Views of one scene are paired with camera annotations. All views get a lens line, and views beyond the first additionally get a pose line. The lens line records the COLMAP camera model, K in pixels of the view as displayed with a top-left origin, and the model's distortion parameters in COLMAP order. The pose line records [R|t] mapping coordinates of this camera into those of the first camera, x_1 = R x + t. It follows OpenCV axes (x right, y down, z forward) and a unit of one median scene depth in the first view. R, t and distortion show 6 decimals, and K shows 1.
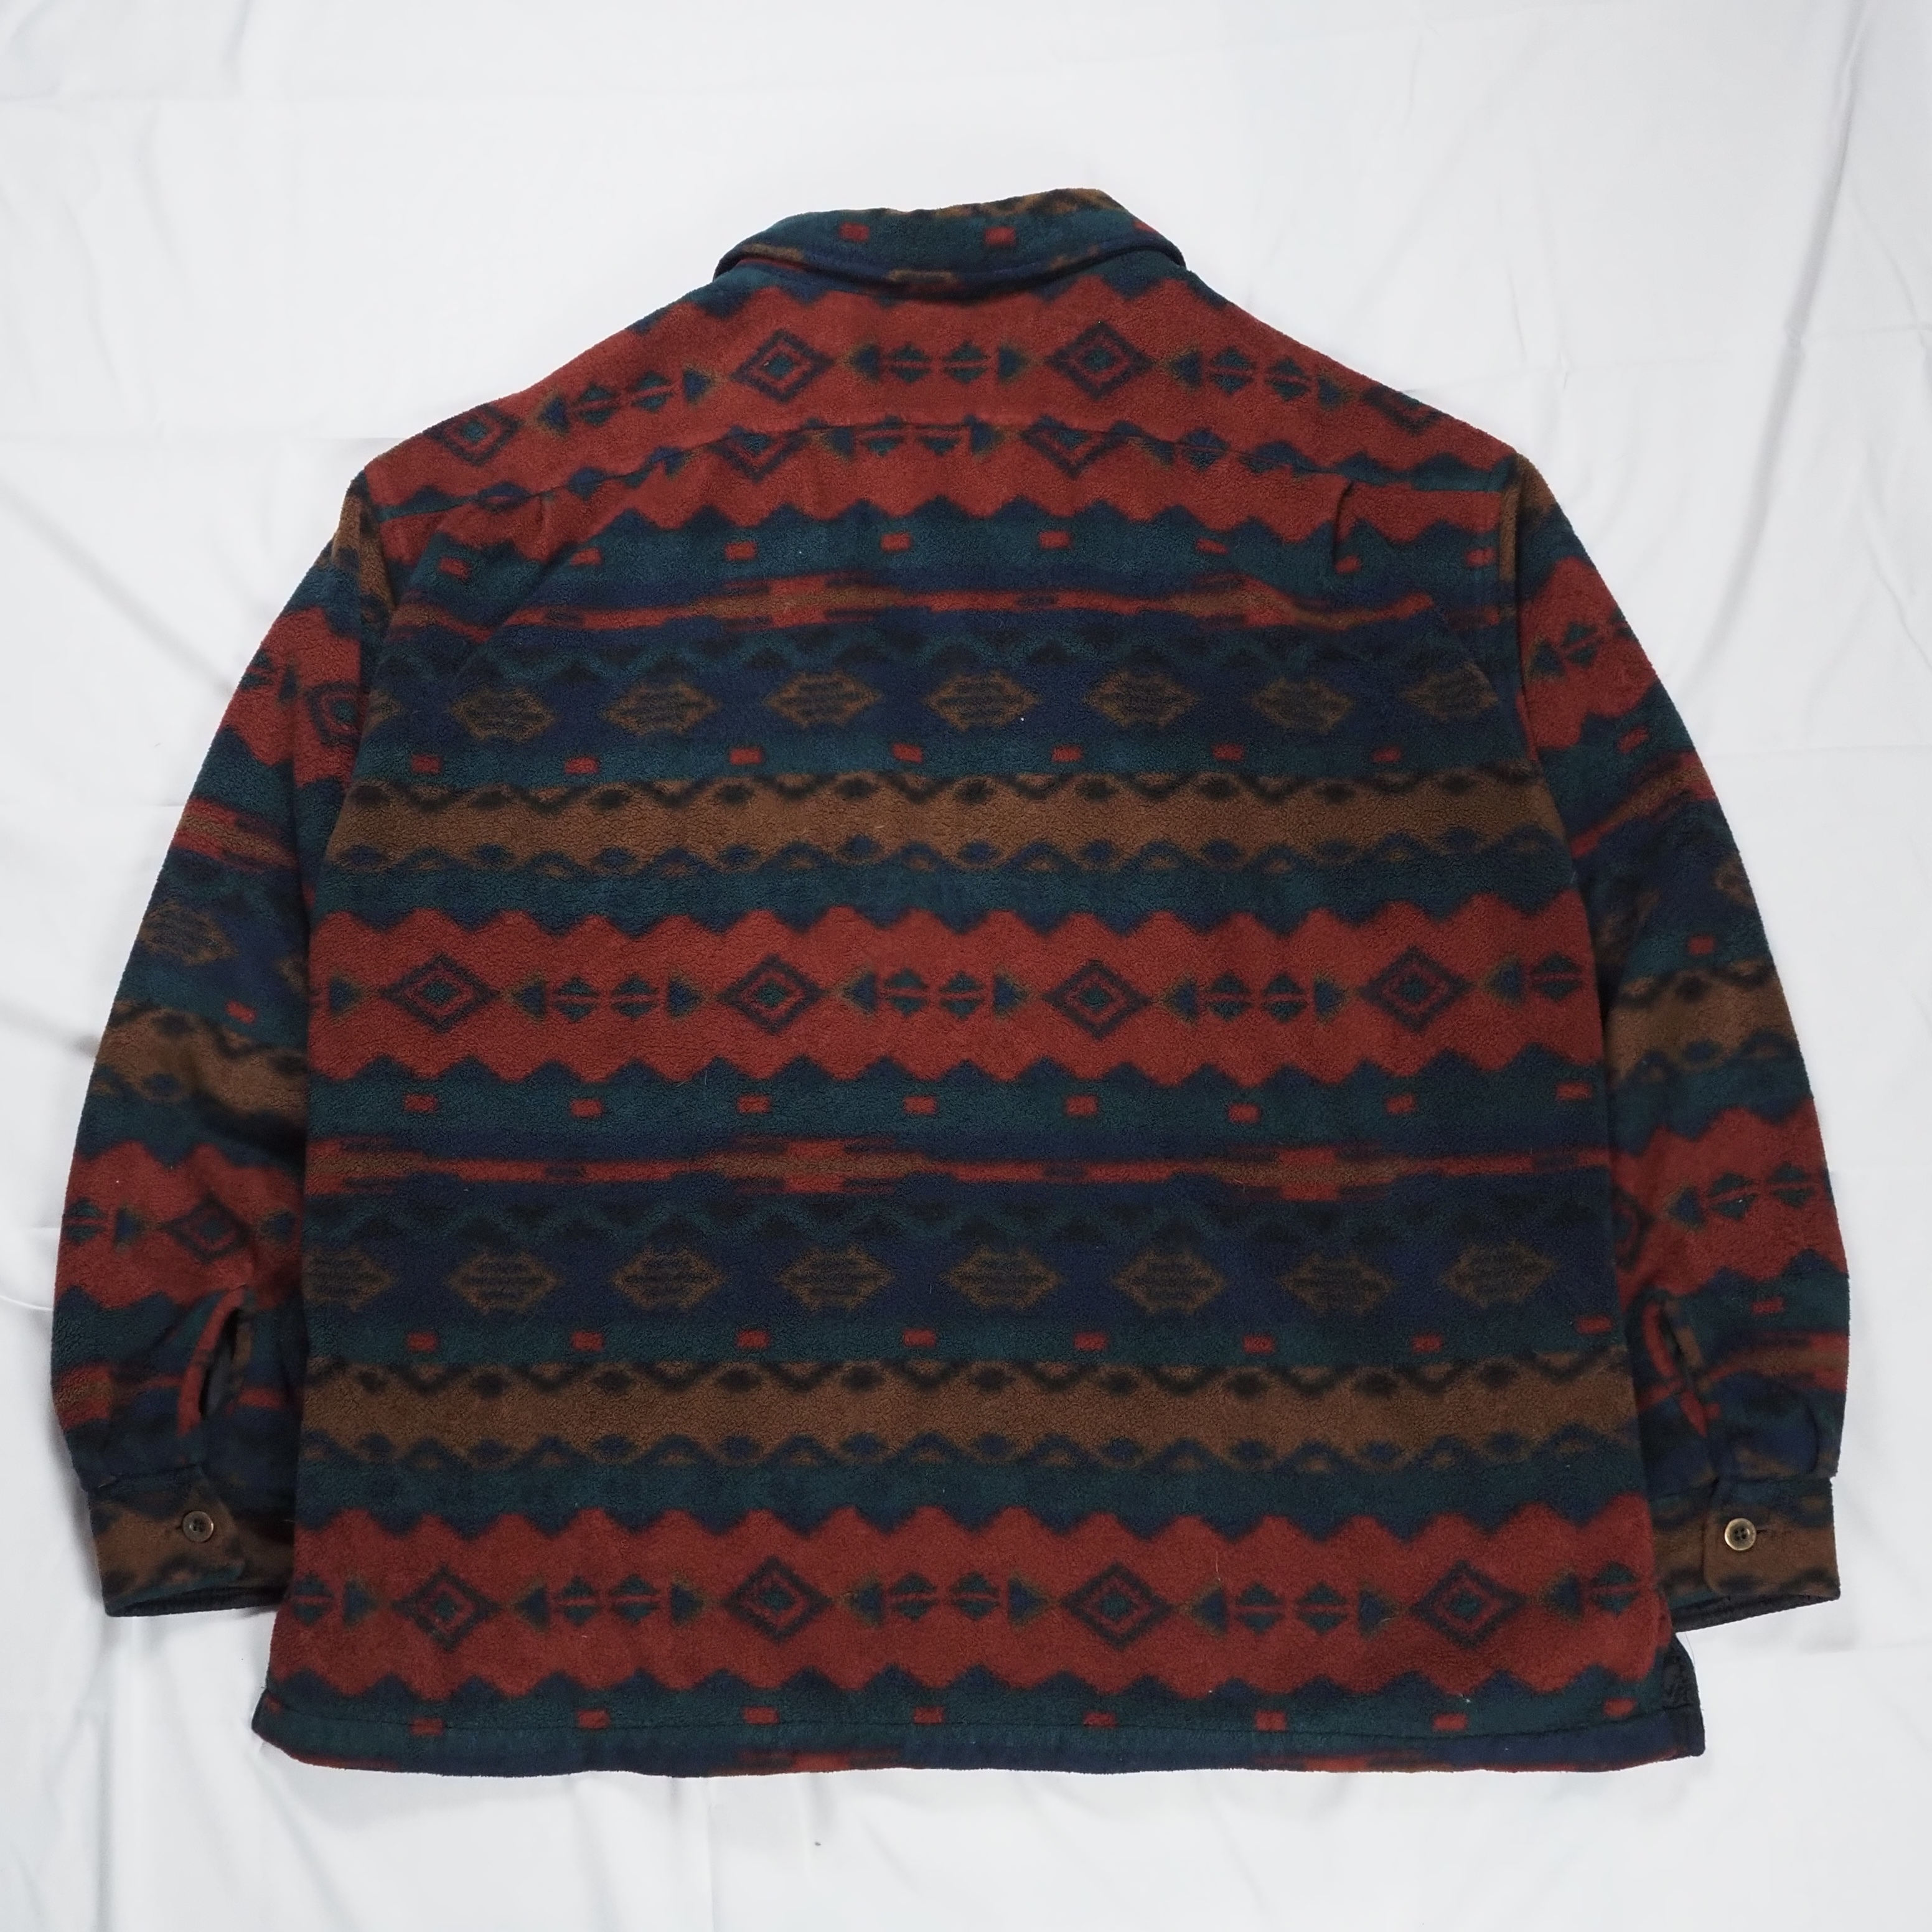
lens RADIAL K [[3017.6, 0, 864.8], [0, 3017.6, 967.2], [0, 0, 1]] dist [-0.020134, -0.056084]
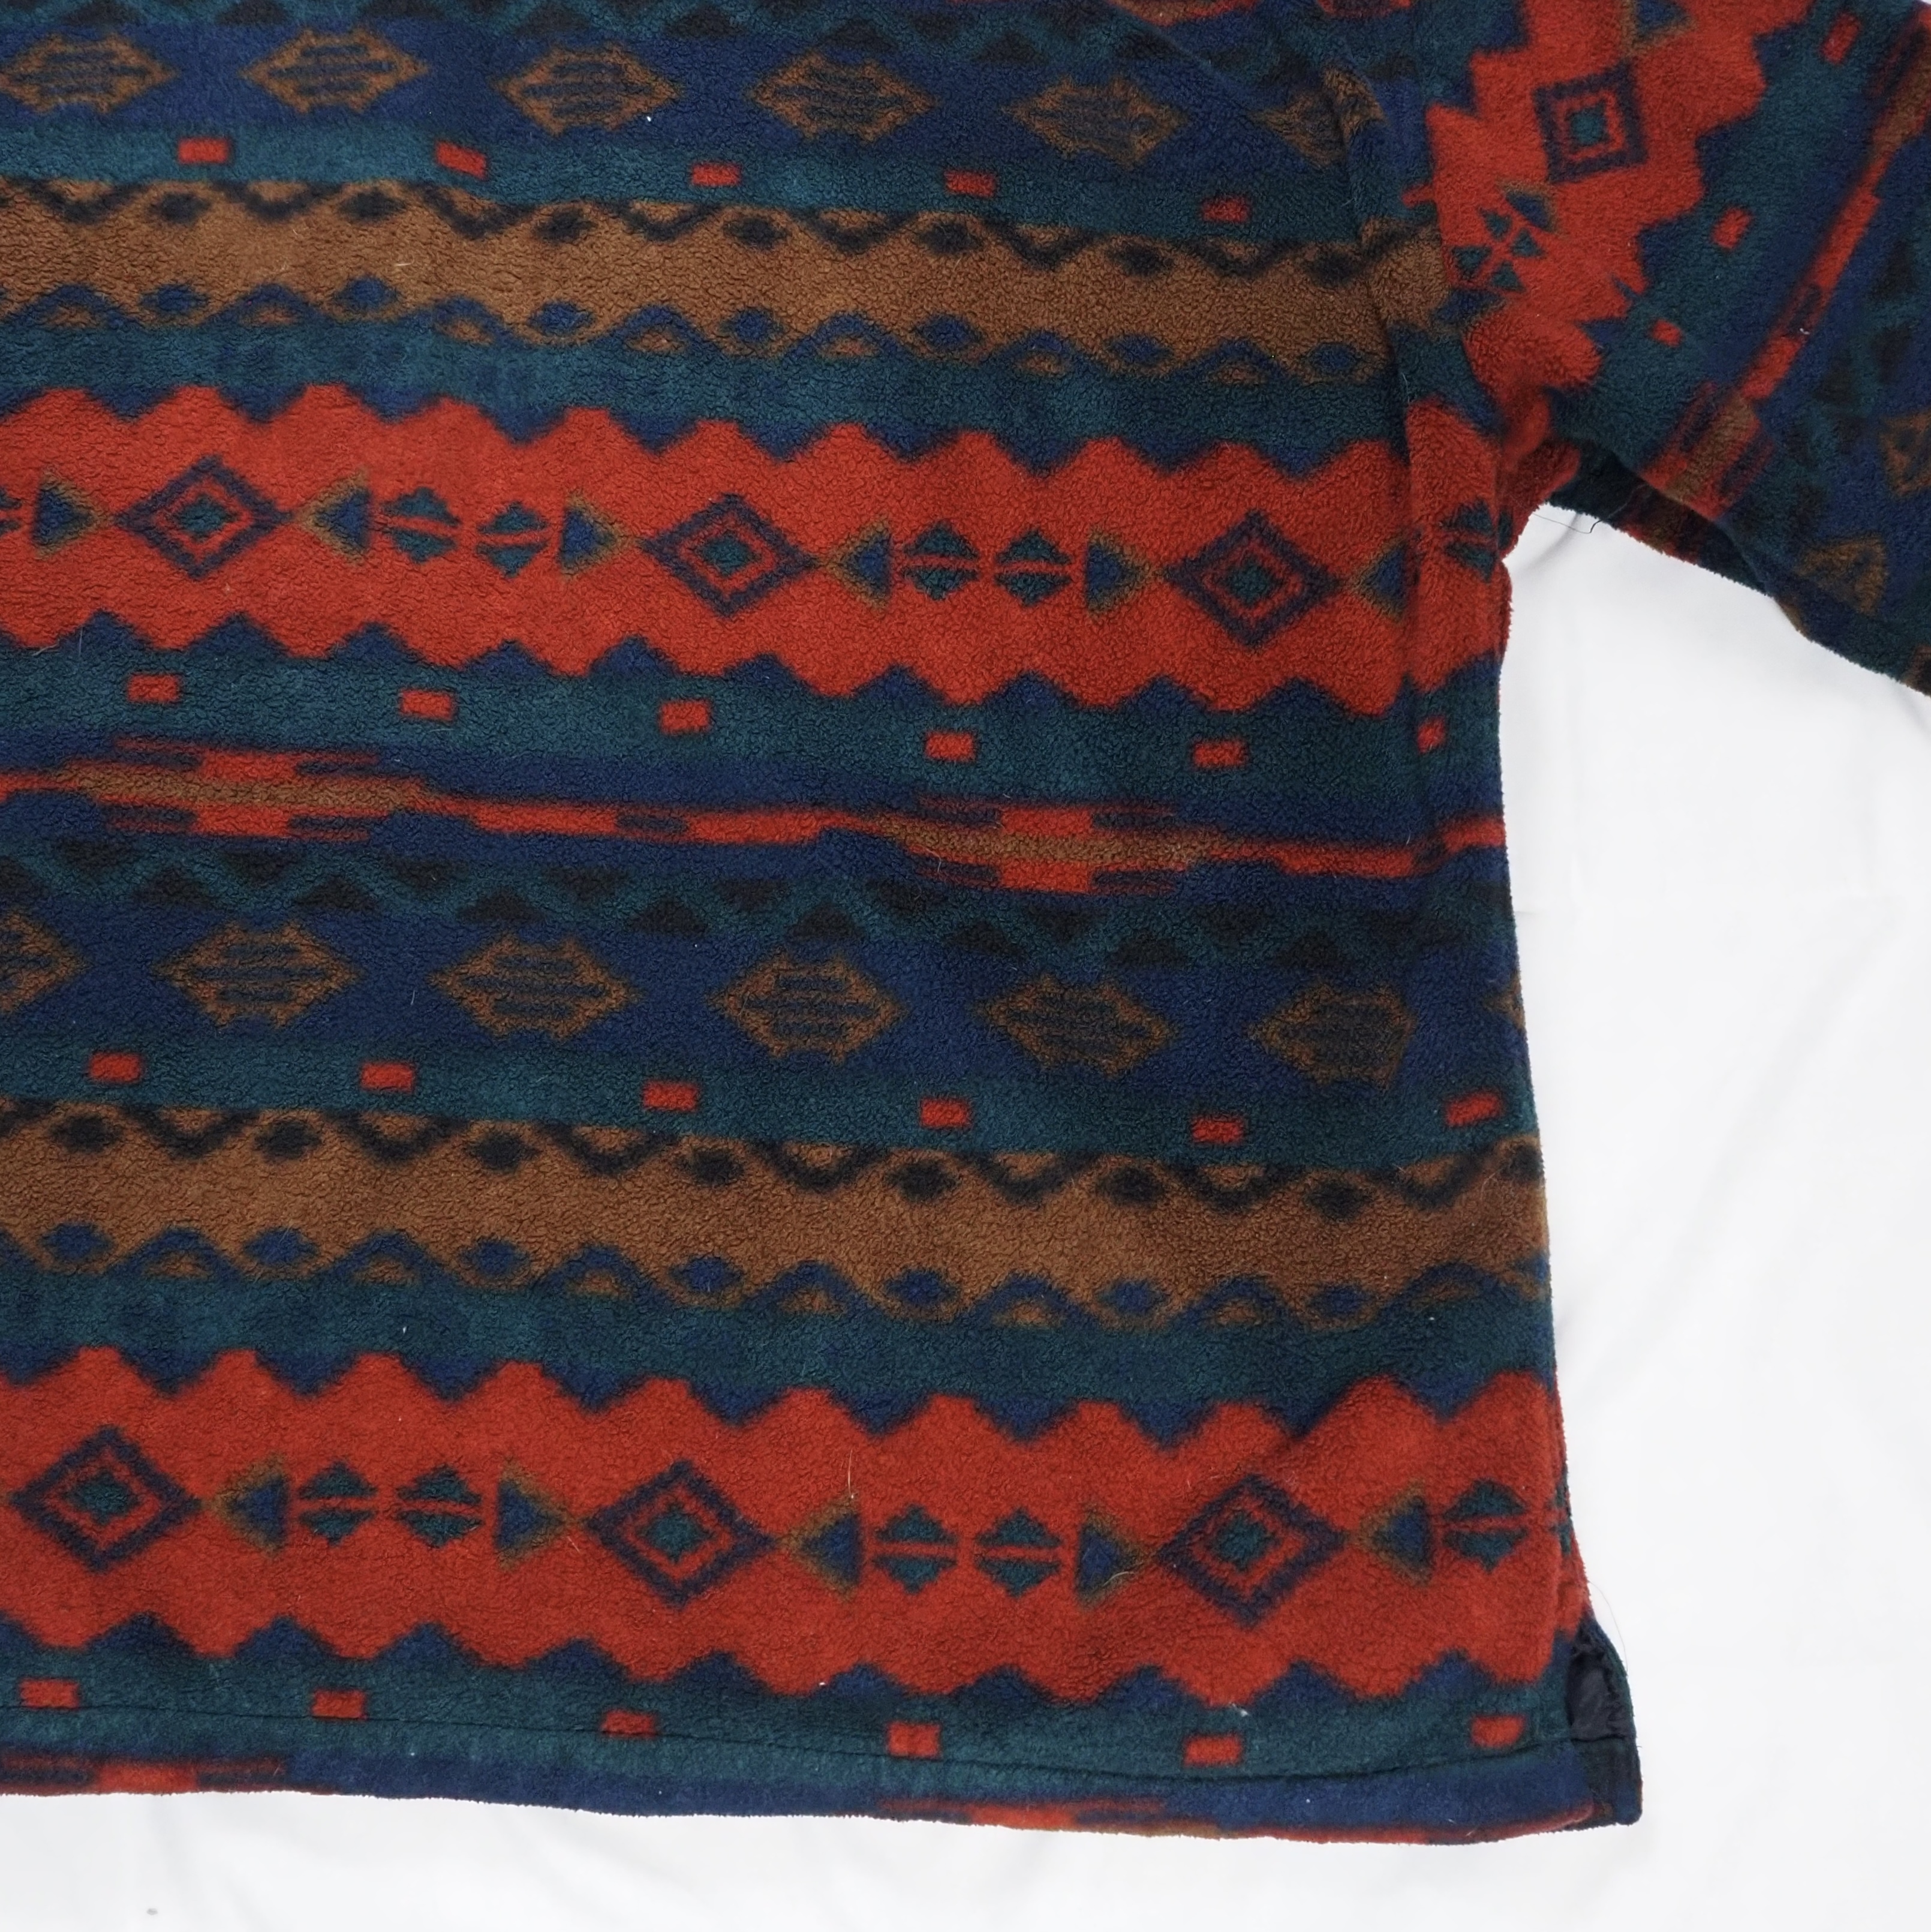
lens RADIAL K [[2566.0, 0, 1010.7], [0, 2566.0, 1037.6], [0, 0, 1]] dist [-0.032503, 0.026446]
pose [[0.997011, 0.051665, 0.057442, 0.108608], [-0.054138, 0.997634, 0.042369, 0.083541], [-0.055117, -0.045353, 0.997449, 0.465049]]
